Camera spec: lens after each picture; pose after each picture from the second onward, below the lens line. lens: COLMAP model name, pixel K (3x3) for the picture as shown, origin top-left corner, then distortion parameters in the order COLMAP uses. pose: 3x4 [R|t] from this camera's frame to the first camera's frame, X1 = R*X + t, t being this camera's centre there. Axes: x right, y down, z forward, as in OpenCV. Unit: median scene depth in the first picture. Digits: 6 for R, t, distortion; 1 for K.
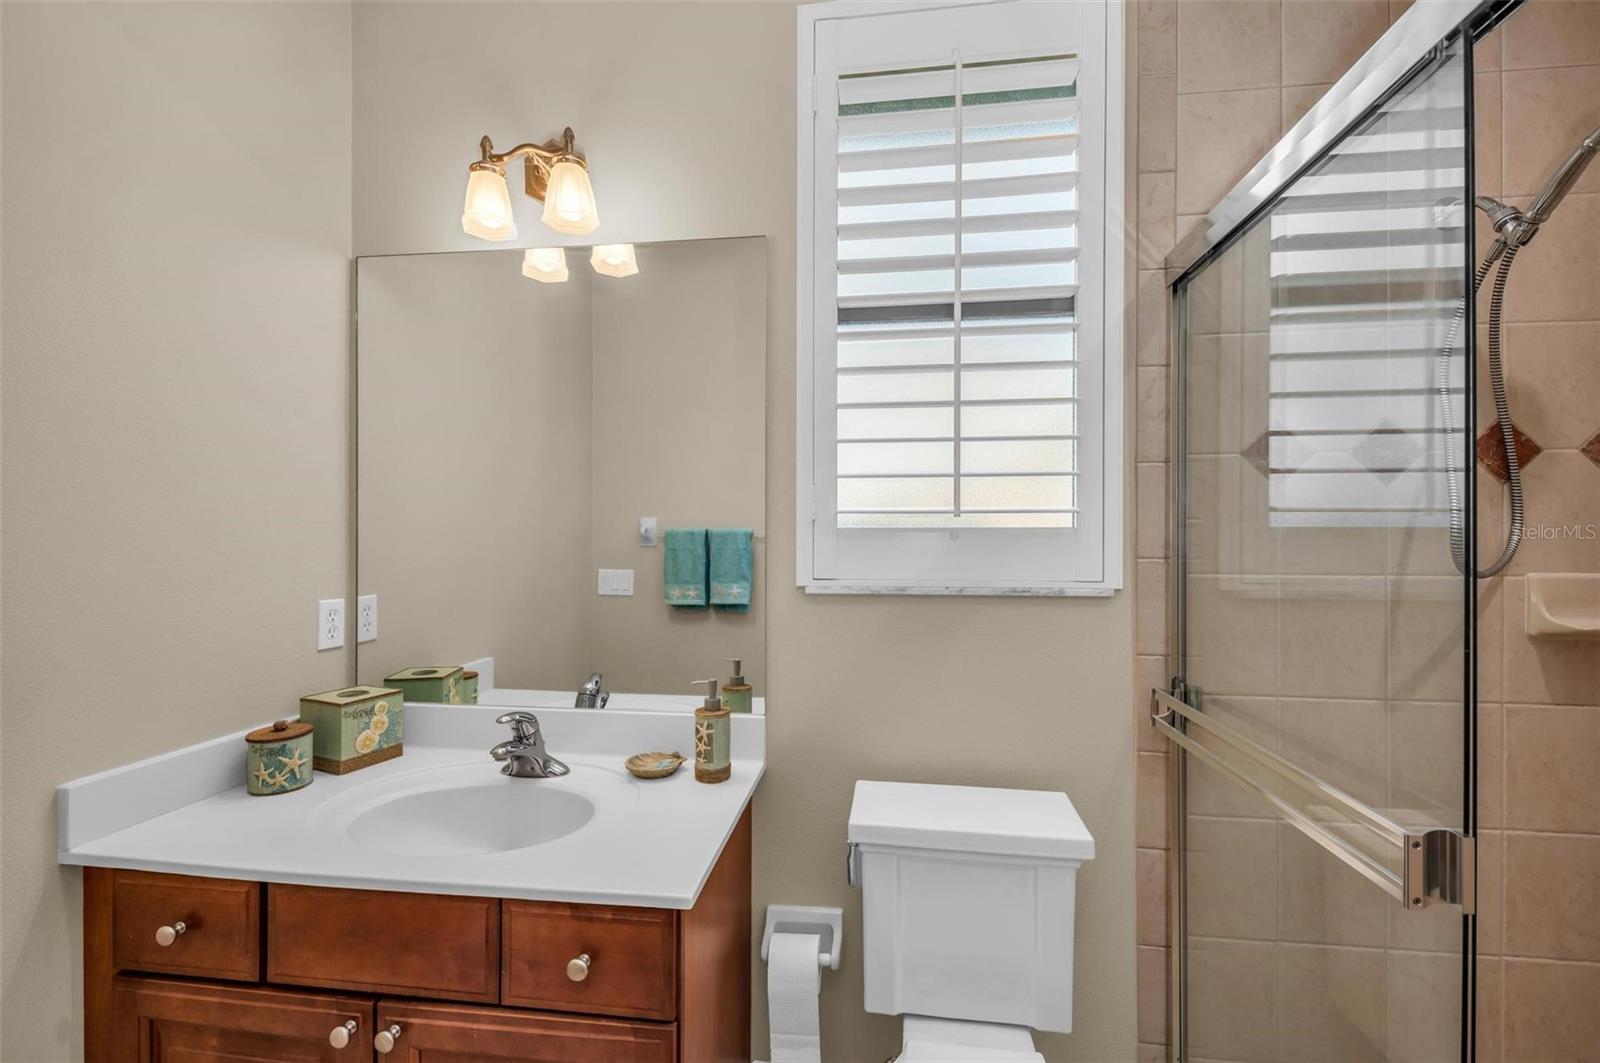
lens RADIAL K [[624.2, 0, 805.0], [0, 624.2, 536.8], [0, 0, 1]] dist [0.027601, -0.007906]
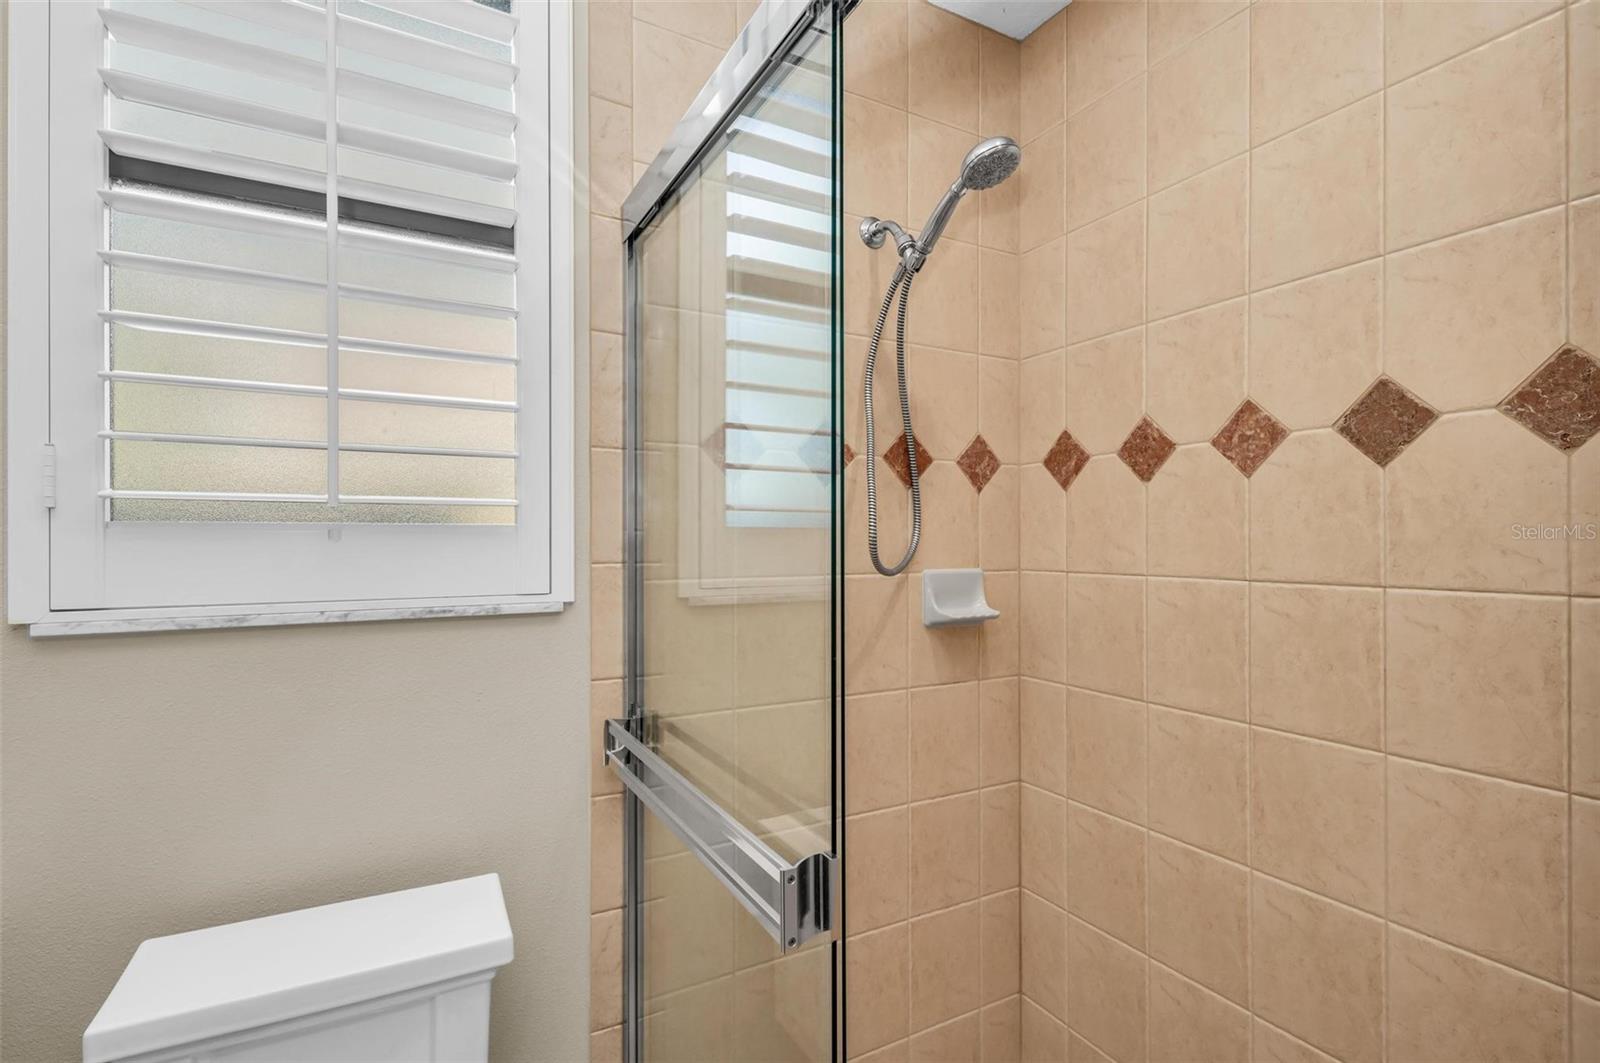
lens RADIAL K [[624.2, 0, 805.0], [0, 624.2, 536.8], [0, 0, 1]] dist [0.027601, -0.007906]
pose [[0.853089, 0.001086, 0.521765, 0.356840], [0.000361, 0.999996, -0.002671, 0.001891], [-0.521766, 0.002467, 0.853085, 0.161856]]
